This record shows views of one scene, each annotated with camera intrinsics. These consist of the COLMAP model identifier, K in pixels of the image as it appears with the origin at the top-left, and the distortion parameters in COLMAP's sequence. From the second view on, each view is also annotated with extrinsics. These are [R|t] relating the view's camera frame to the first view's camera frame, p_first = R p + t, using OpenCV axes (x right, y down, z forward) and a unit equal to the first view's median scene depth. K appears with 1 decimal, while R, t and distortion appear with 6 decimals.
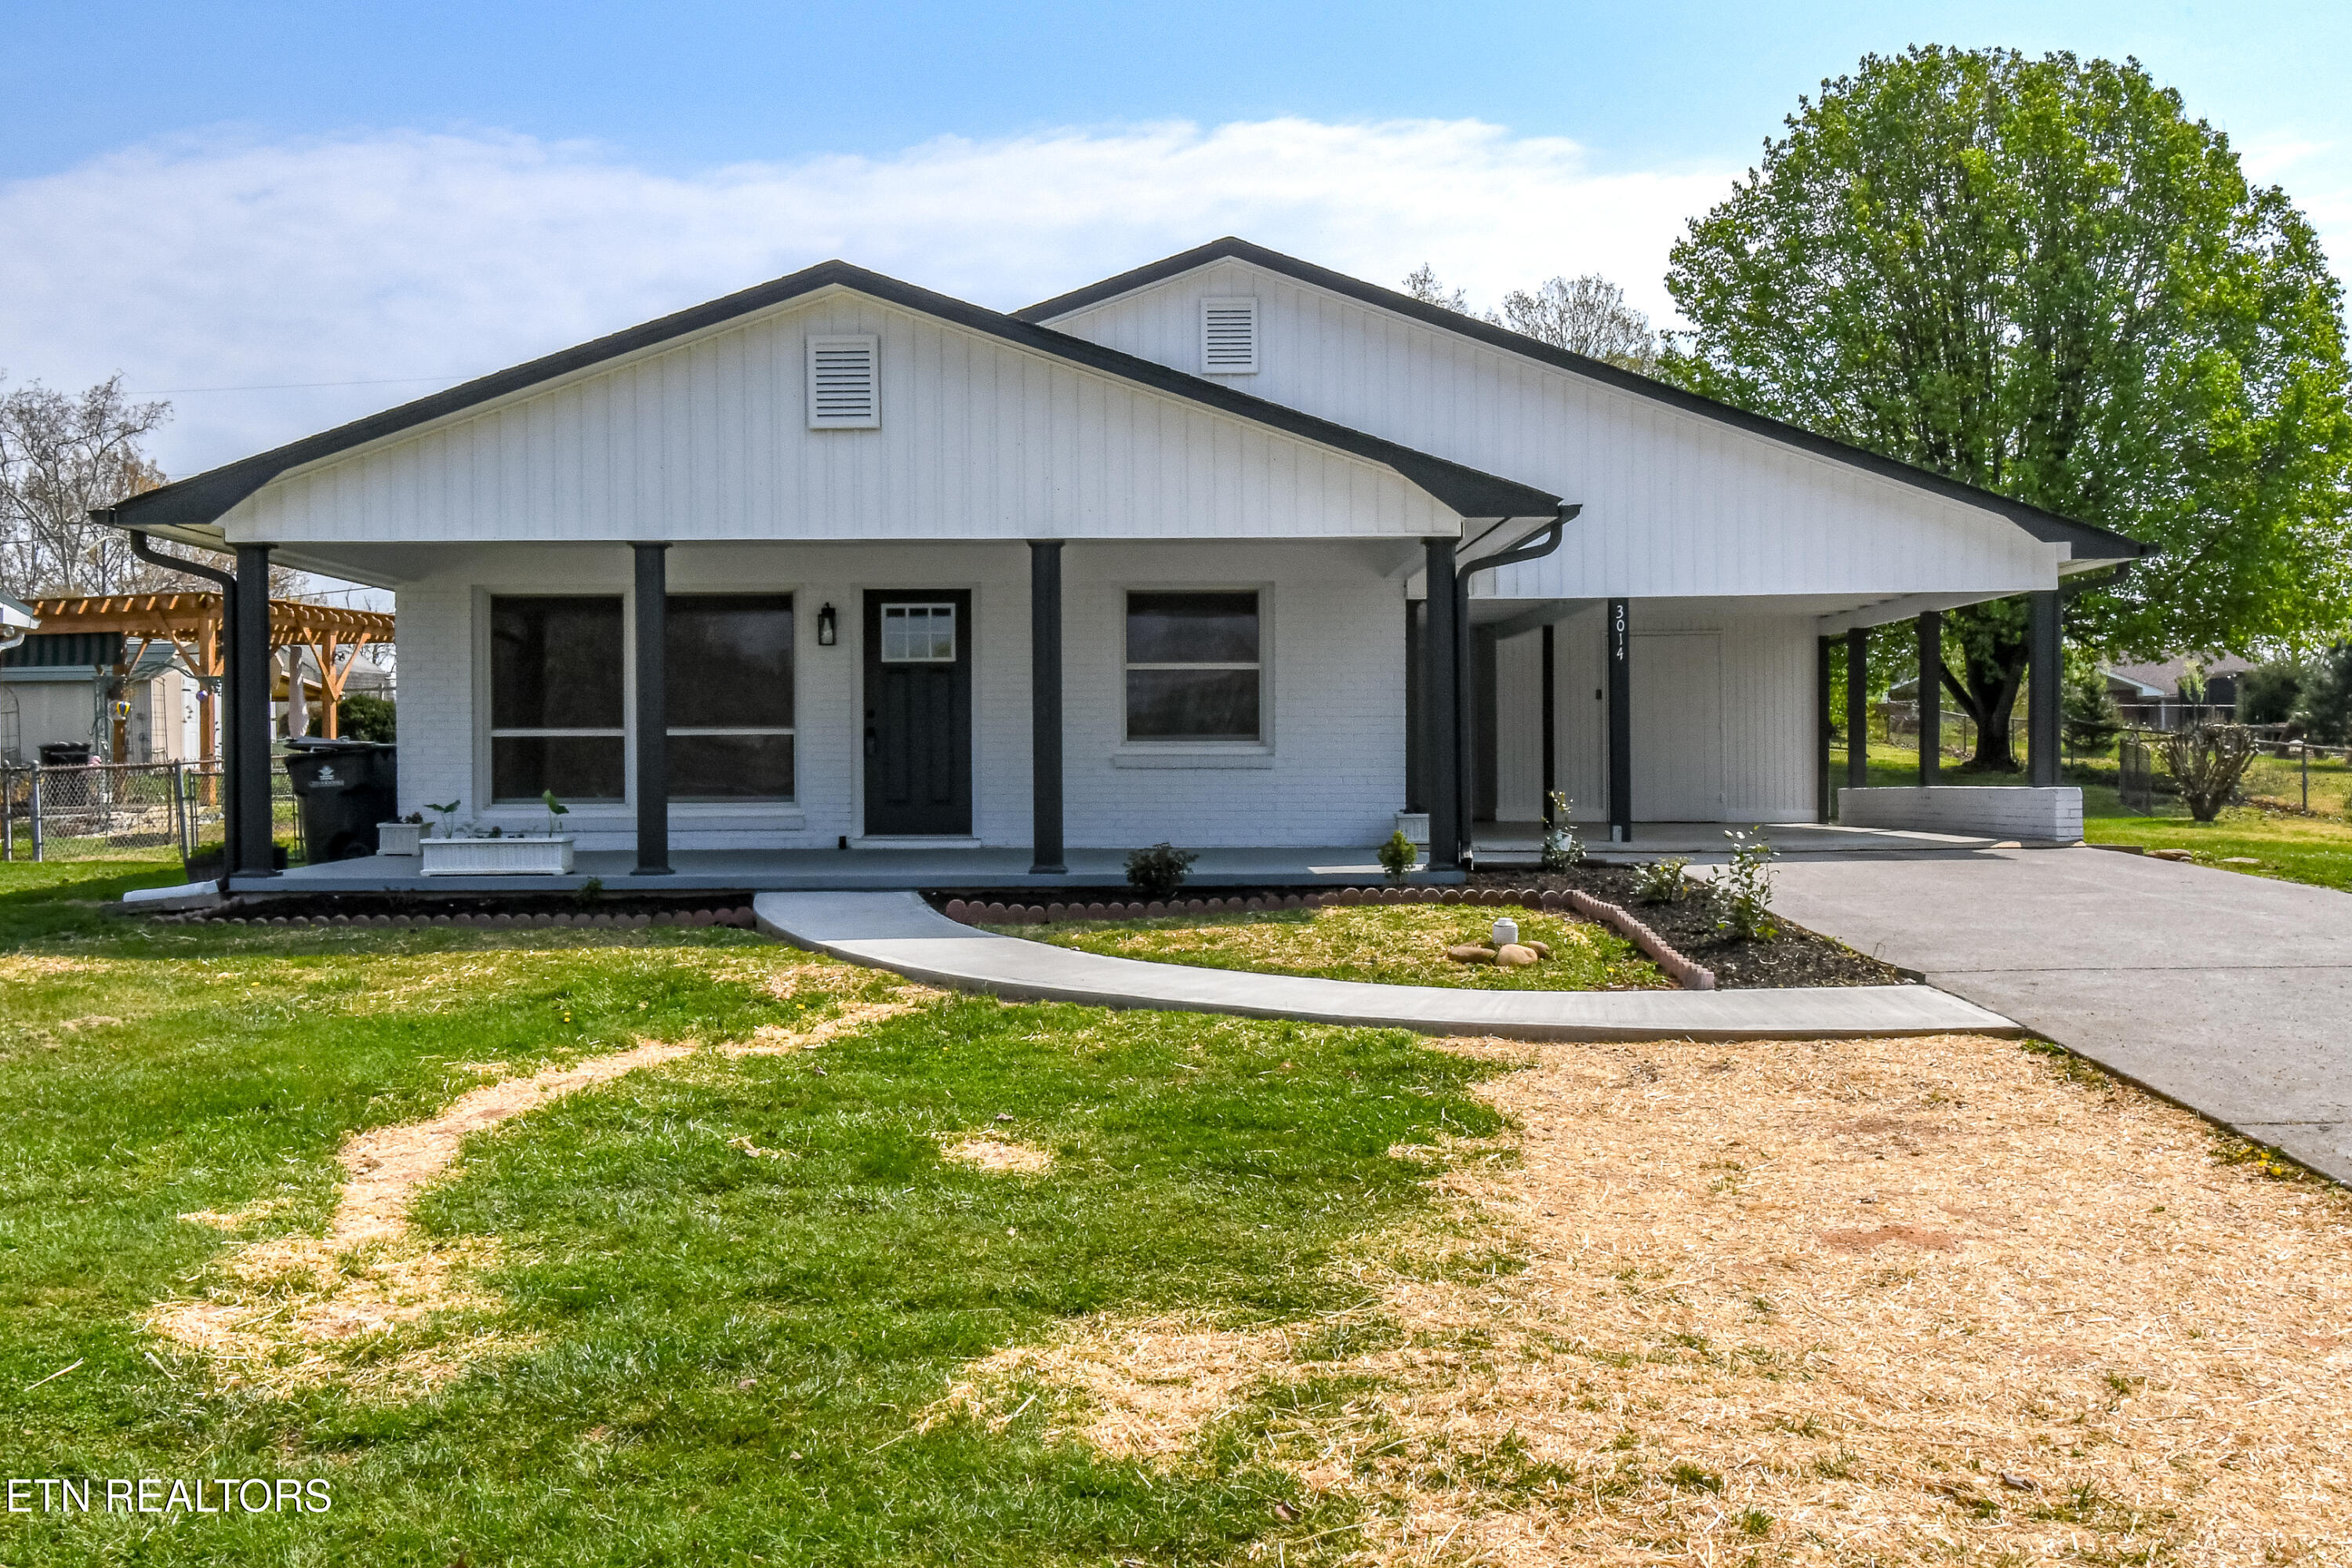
lens RADIAL K [[1900.8, 0, 1176.0], [0, 1900.8, 784.0], [0, 0, 1]] dist [-0.004603, -0.001577]
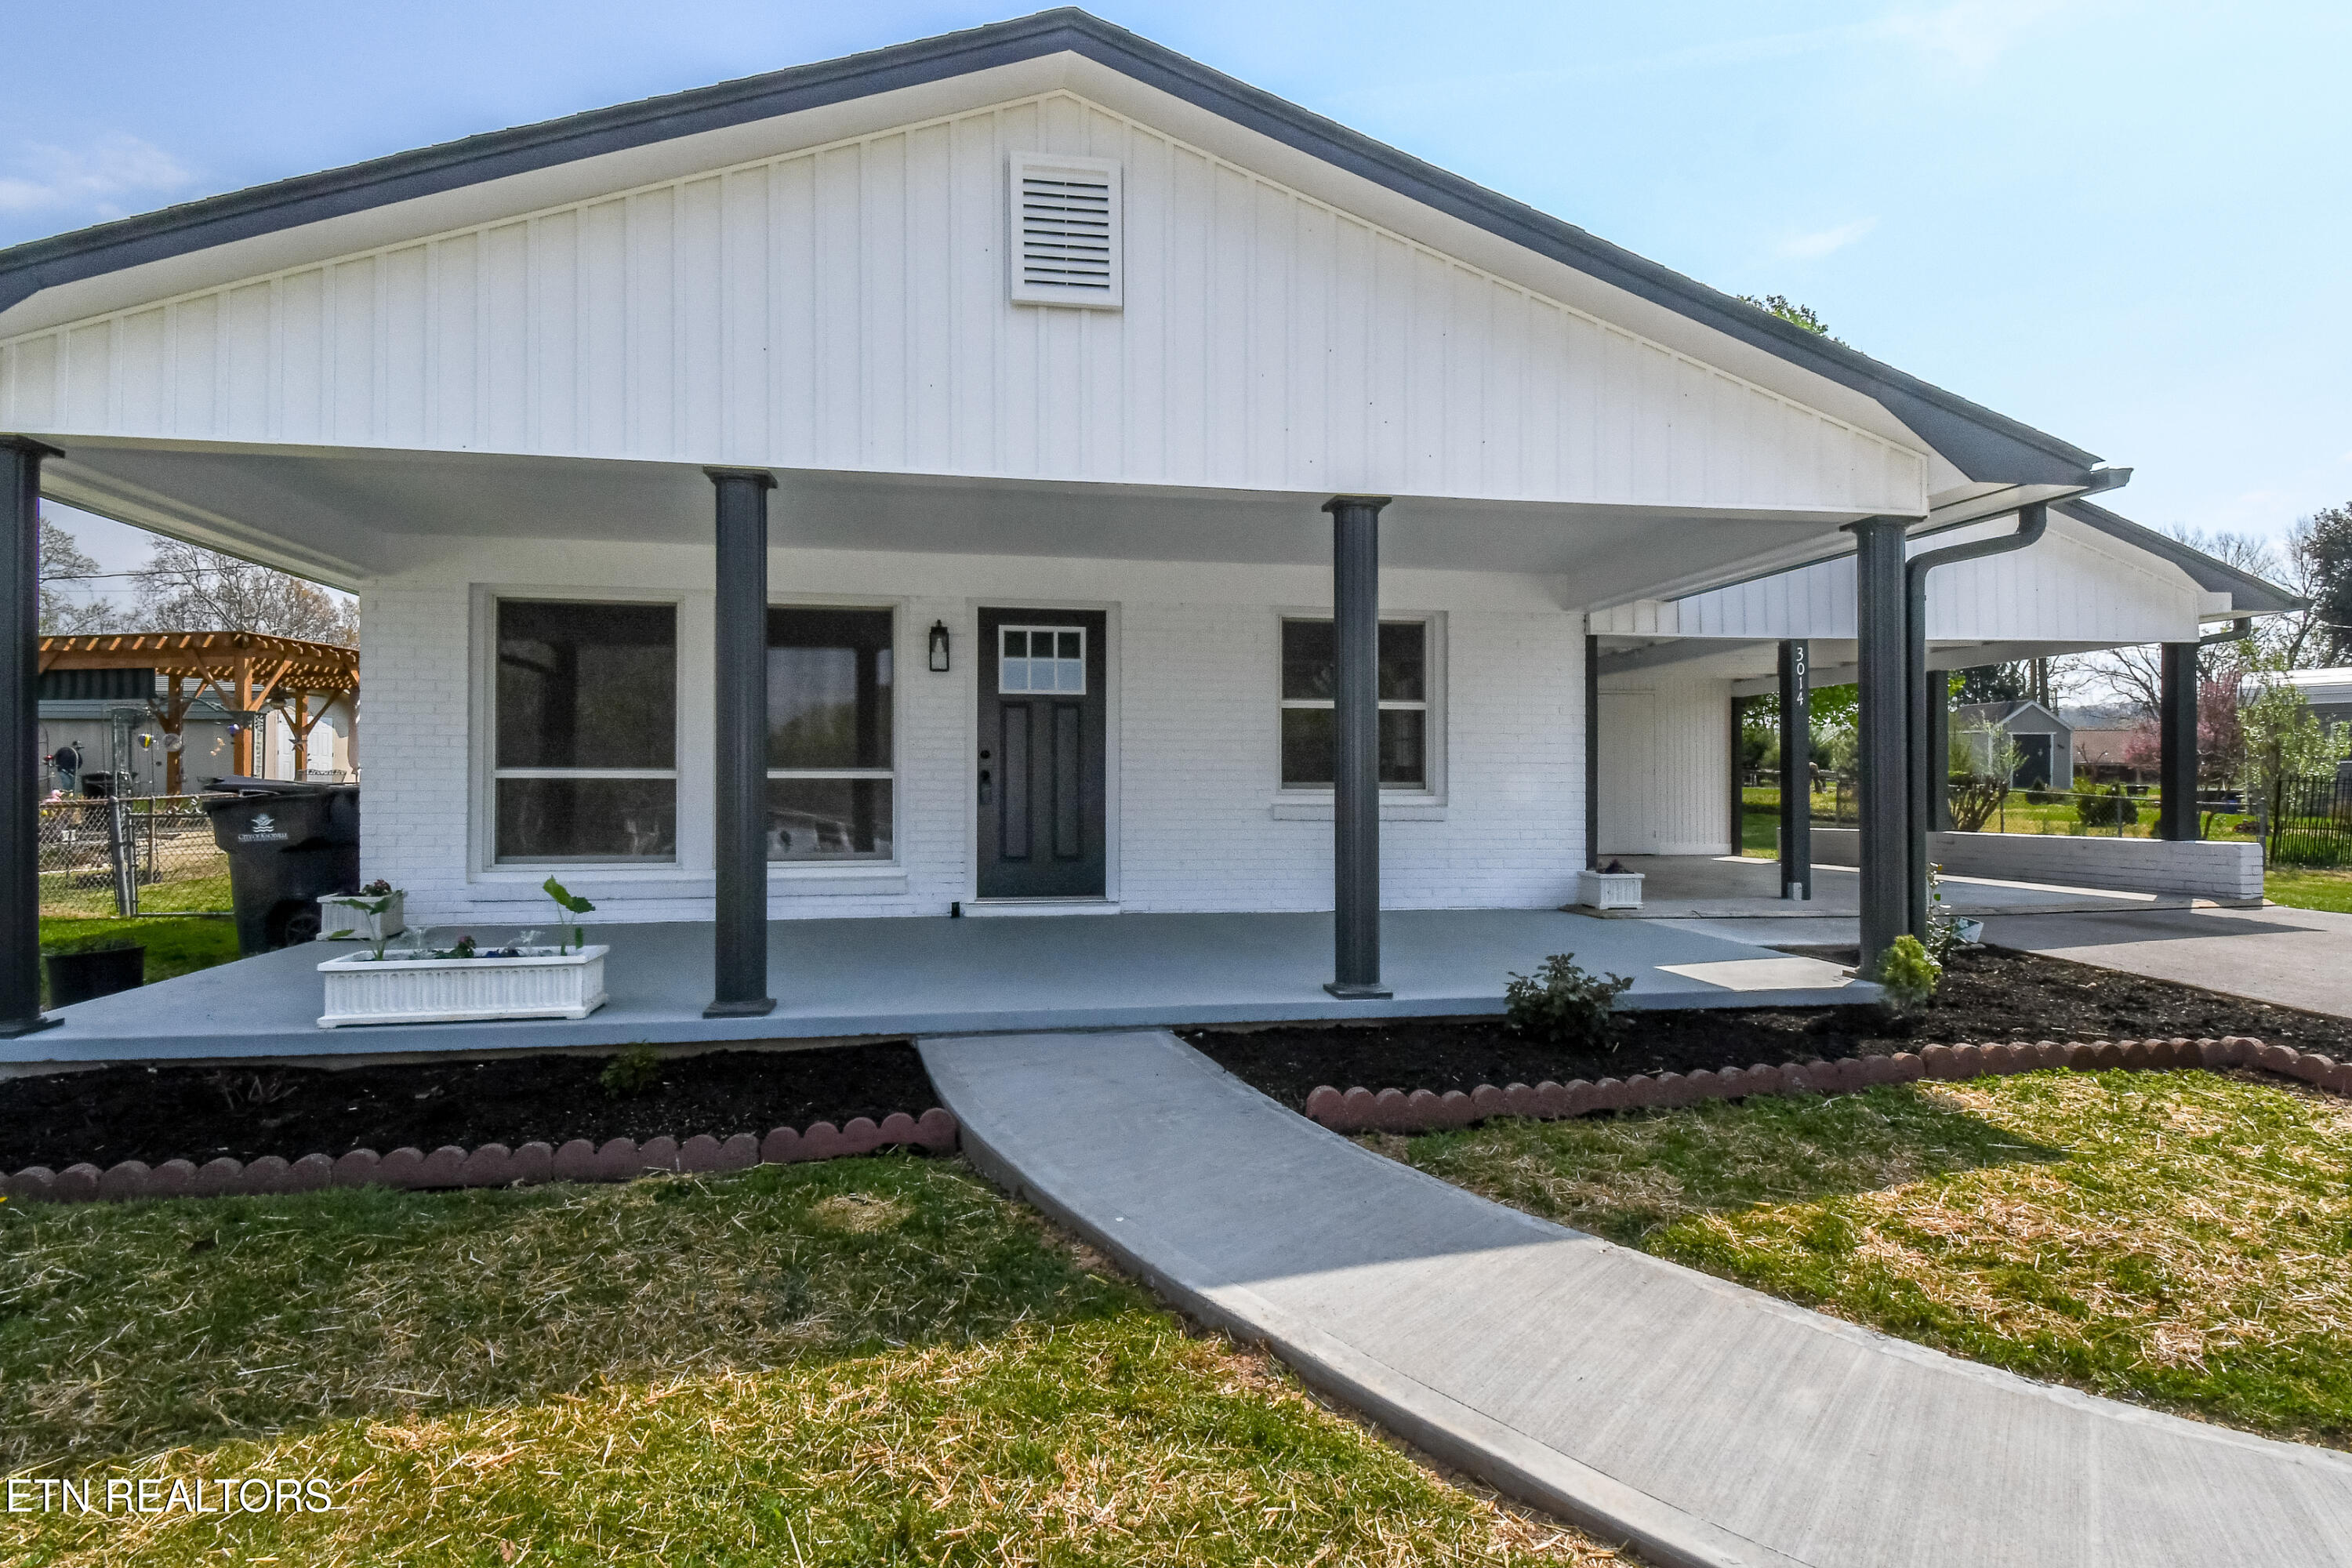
lens RADIAL K [[1069.5, 0, 1151.7], [0, 1069.5, 784.6], [0, 0, 1]] dist [0.010287, -0.000683]
pose [[0.987297, 0.006224, 0.158762, -0.165558], [-0.004778, 0.999944, -0.009486, -0.019617], [-0.158812, 0.008607, 0.987271, 0.526398]]
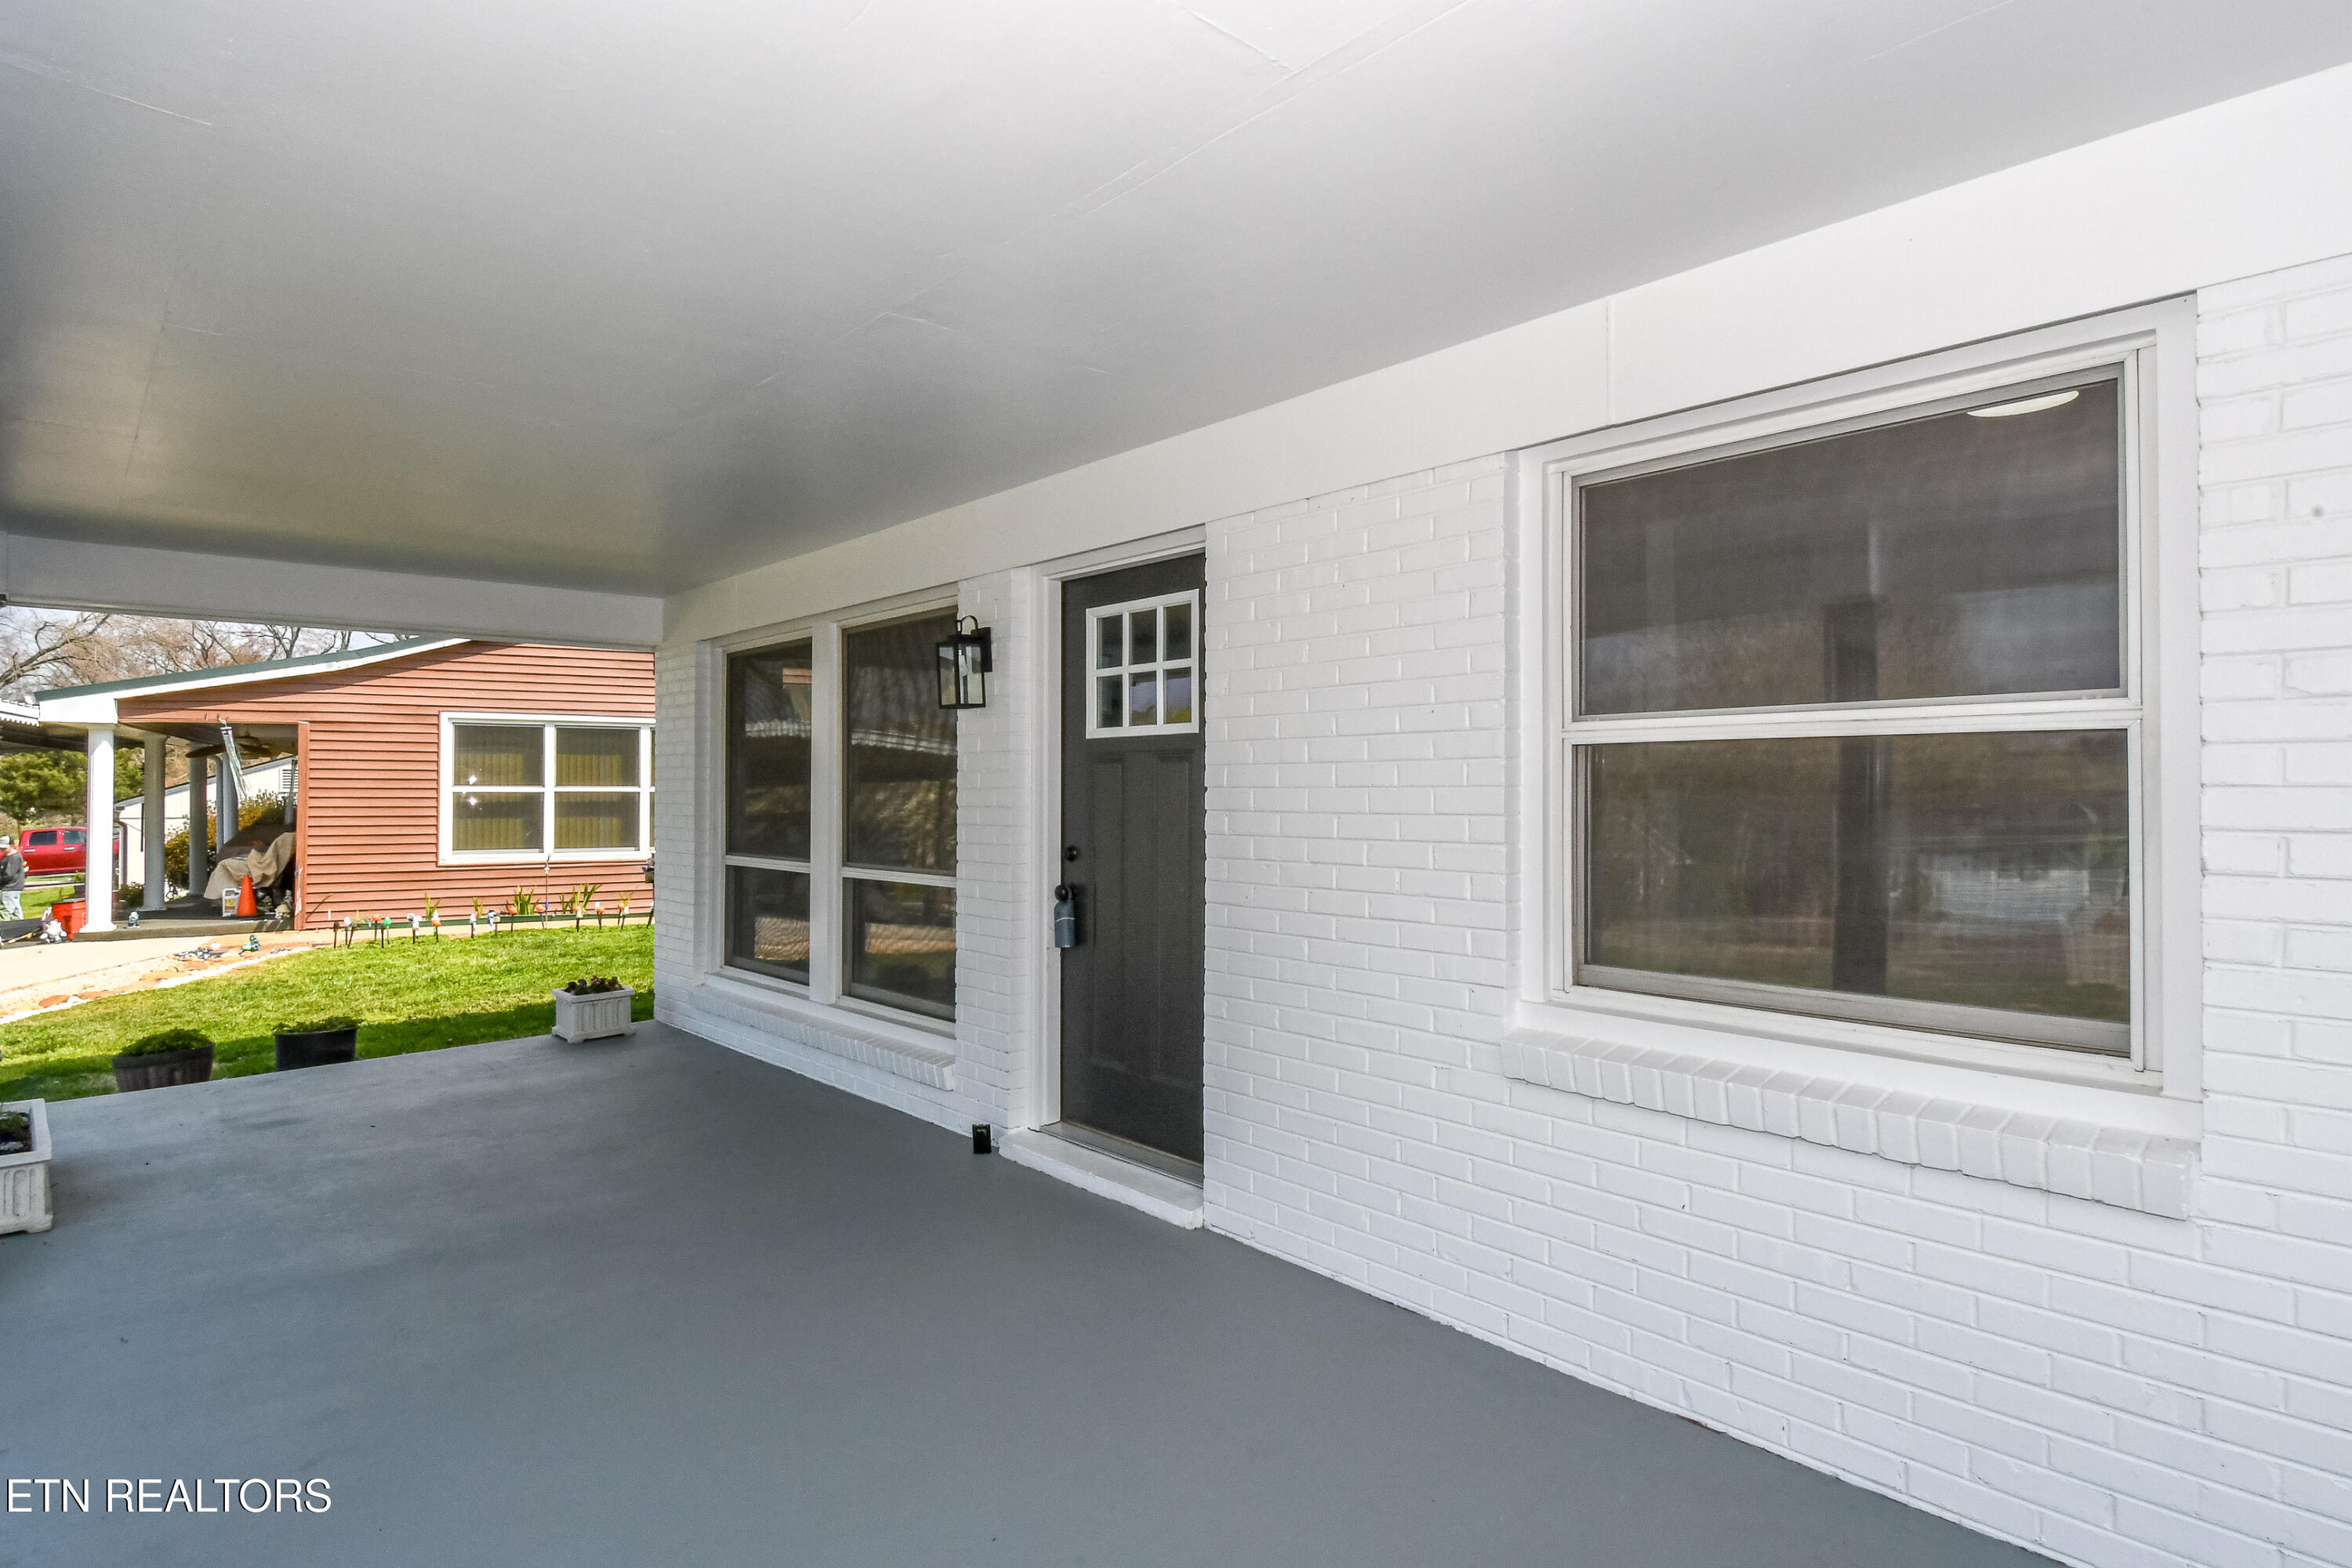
lens RADIAL K [[1249.2, 0, 1176.0], [0, 1249.2, 784.0], [0, 0, 1]] dist [0.018642, -0.000063]
pose [[0.663038, 0.001126, -0.748585, 0.080409], [-0.013619, 0.999852, -0.010559, -0.051611], [0.748462, 0.017196, 0.662954, 0.834579]]
